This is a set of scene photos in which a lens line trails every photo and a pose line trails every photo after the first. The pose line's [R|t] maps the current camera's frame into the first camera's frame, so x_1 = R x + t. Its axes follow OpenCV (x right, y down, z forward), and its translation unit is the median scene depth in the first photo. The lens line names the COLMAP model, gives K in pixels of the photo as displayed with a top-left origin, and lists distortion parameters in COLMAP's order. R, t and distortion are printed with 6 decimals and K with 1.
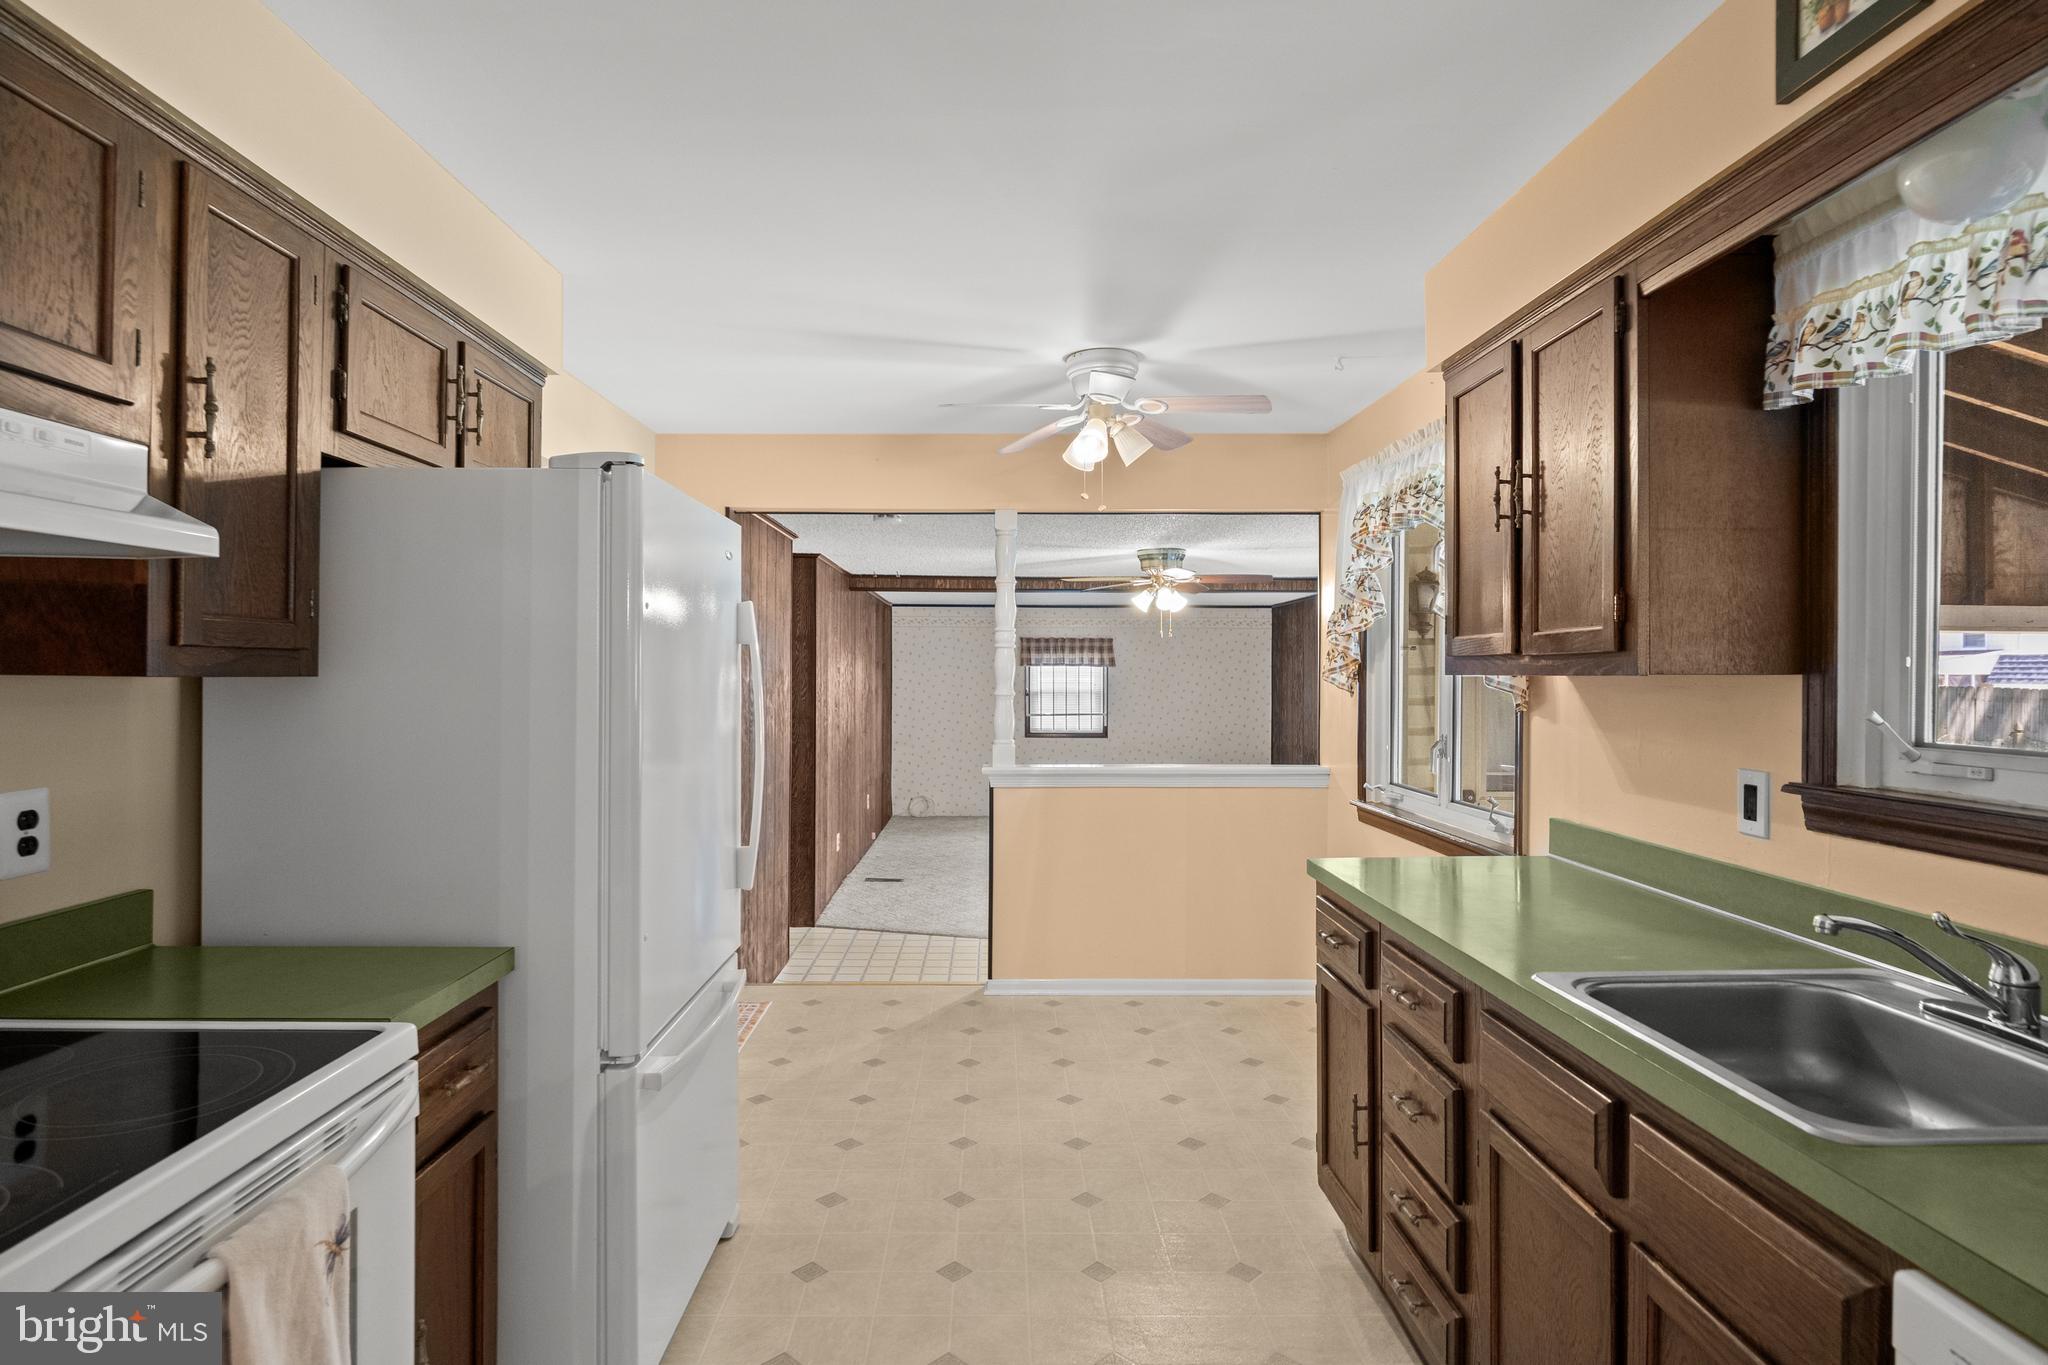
lens RADIAL K [[1119.8, 0, 1032.0], [0, 1119.8, 686.3], [0, 0, 1]] dist [0.001765, 0.000251]
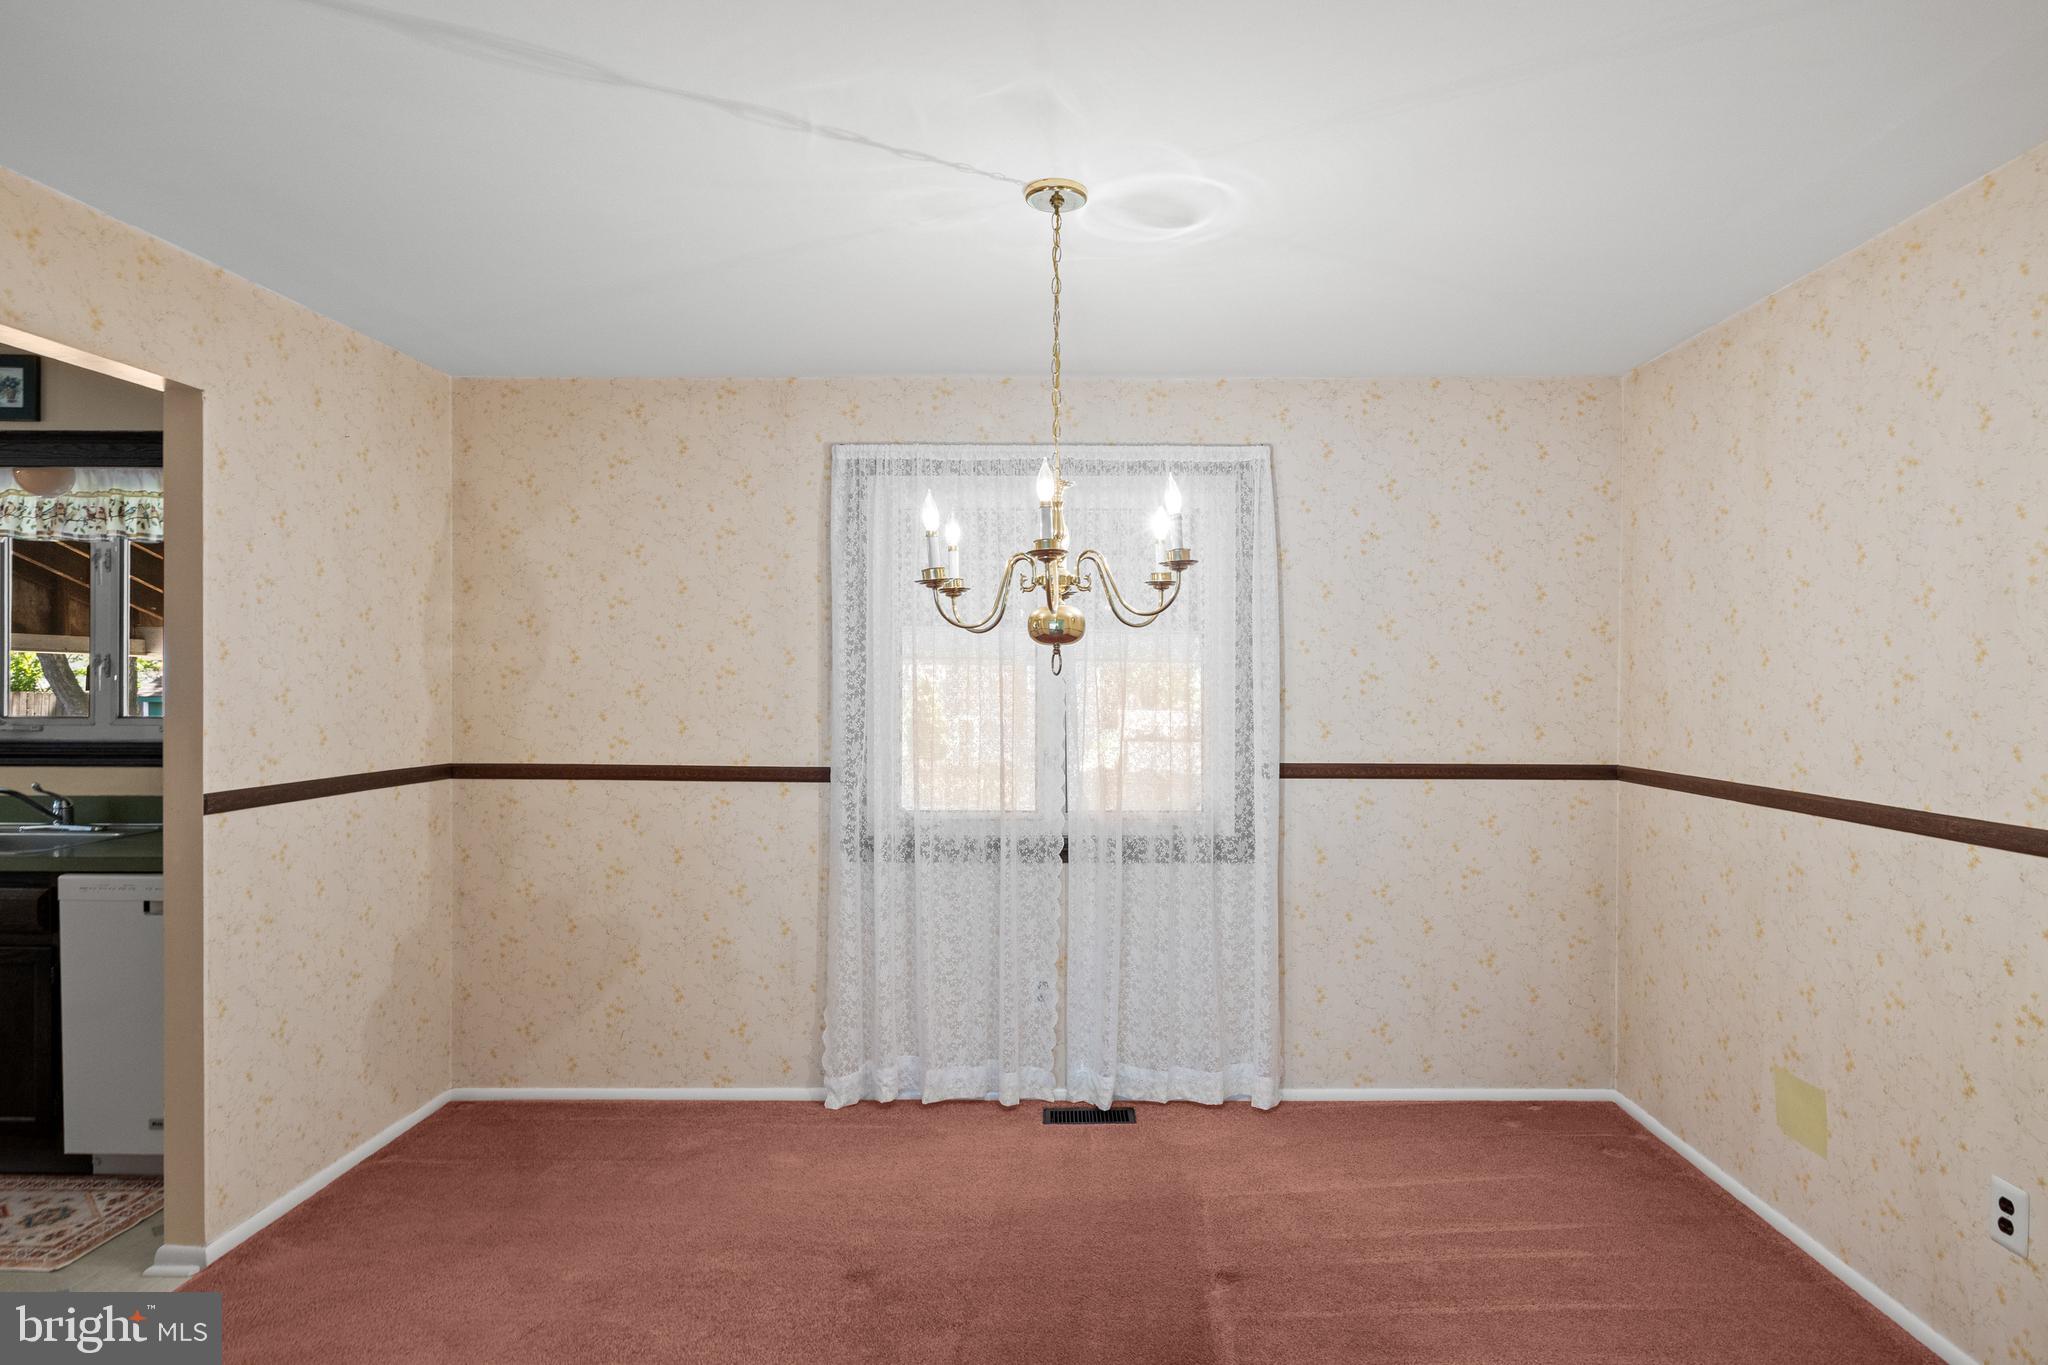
lens RADIAL K [[1119.8, 0, 1031.4], [0, 1119.8, 683.6], [0, 0, 1]] dist [0.001765, 0.000251]
pose [[0.037900, -0.005084, 0.999269, -0.639137], [0.001790, 0.999986, 0.005020, -0.008506], [-0.999280, 0.001598, 0.037909, -0.519204]]
